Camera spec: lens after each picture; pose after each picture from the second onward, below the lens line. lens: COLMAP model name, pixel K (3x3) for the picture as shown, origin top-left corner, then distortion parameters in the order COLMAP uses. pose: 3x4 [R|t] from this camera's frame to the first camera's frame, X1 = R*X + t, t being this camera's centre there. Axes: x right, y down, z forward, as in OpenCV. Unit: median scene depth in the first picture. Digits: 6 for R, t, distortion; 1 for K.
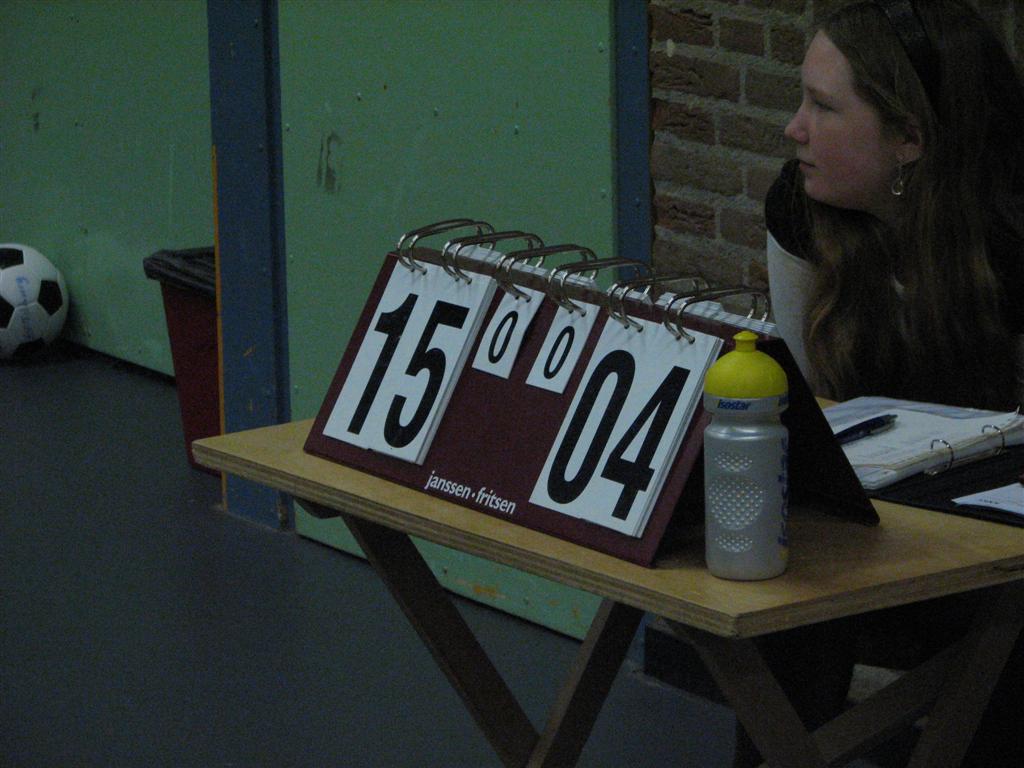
lens RADIAL K [[4444.3, 0, 515.7], [0, 4444.3, 383.6], [0, 0, 1]] dist [0.047142, 0.000000]
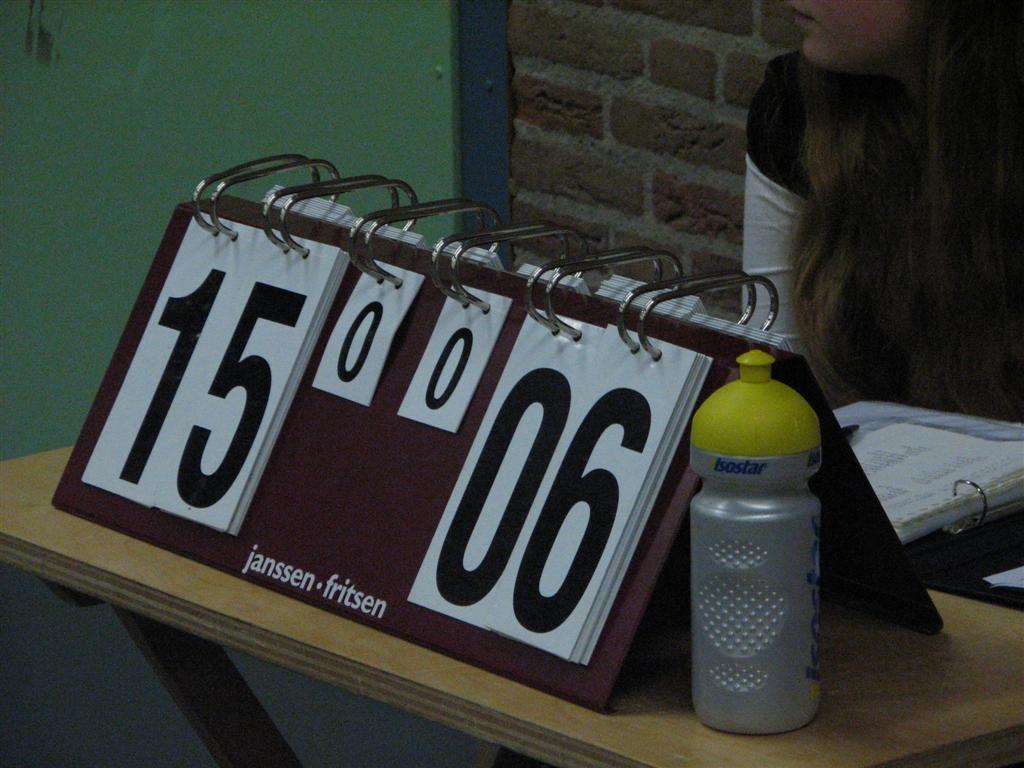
lens RADIAL K [[5723.4, 0, 513.1], [0, 5723.4, 381.4], [0, 0, 1]] dist [-0.302857, 0.000000]
pose [[0.998875, -0.007054, 0.046894, -0.019906], [0.006047, 0.999749, 0.021573, -0.022657], [-0.047035, -0.021266, 0.998667, 0.152655]]
